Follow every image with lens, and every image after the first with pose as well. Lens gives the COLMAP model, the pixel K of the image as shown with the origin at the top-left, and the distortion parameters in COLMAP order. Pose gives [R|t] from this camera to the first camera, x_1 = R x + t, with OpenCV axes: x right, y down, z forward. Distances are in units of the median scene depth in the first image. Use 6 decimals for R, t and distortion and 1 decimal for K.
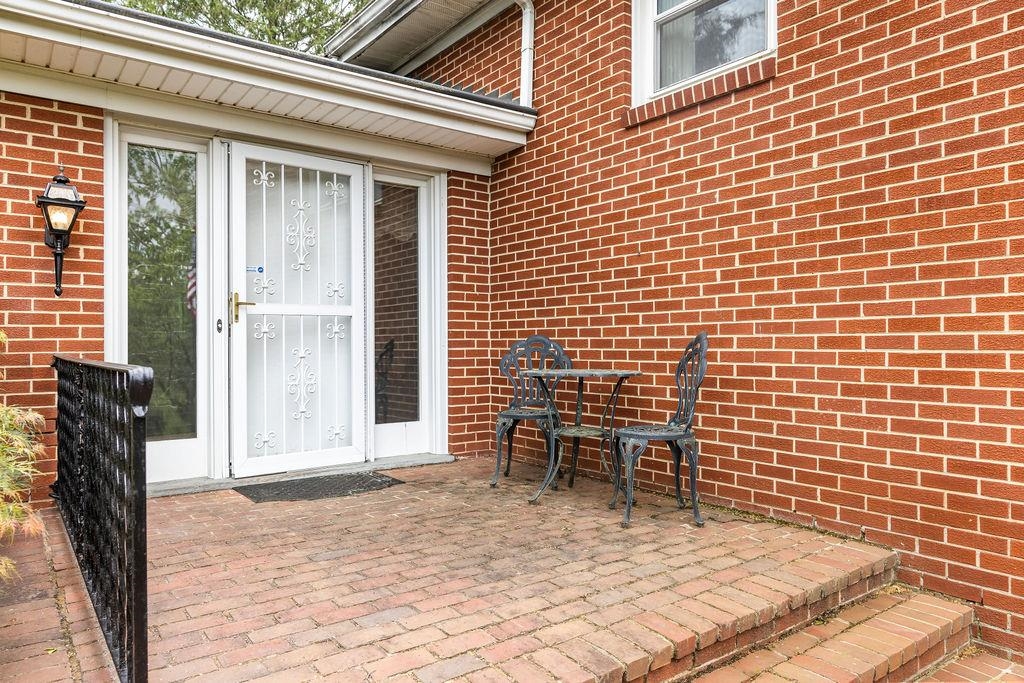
lens RADIAL K [[698.3, 0, 516.7], [0, 698.3, 339.9], [0, 0, 1]] dist [0.001783, -0.001947]
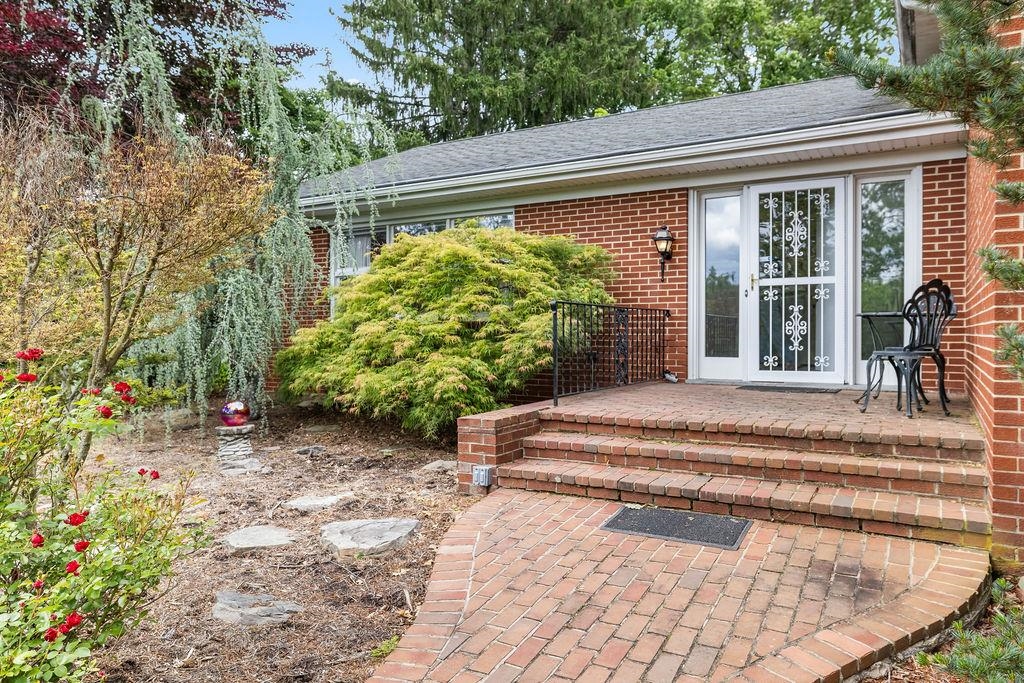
lens RADIAL K [[698.3, 0, 514.8], [0, 698.3, 338.6], [0, 0, 1]] dist [0.001783, -0.001947]
pose [[0.374456, 0.009394, -0.927197, 0.975162], [0.002682, 0.999934, 0.011214, 0.071672], [0.927241, -0.006686, 0.374406, -0.189508]]
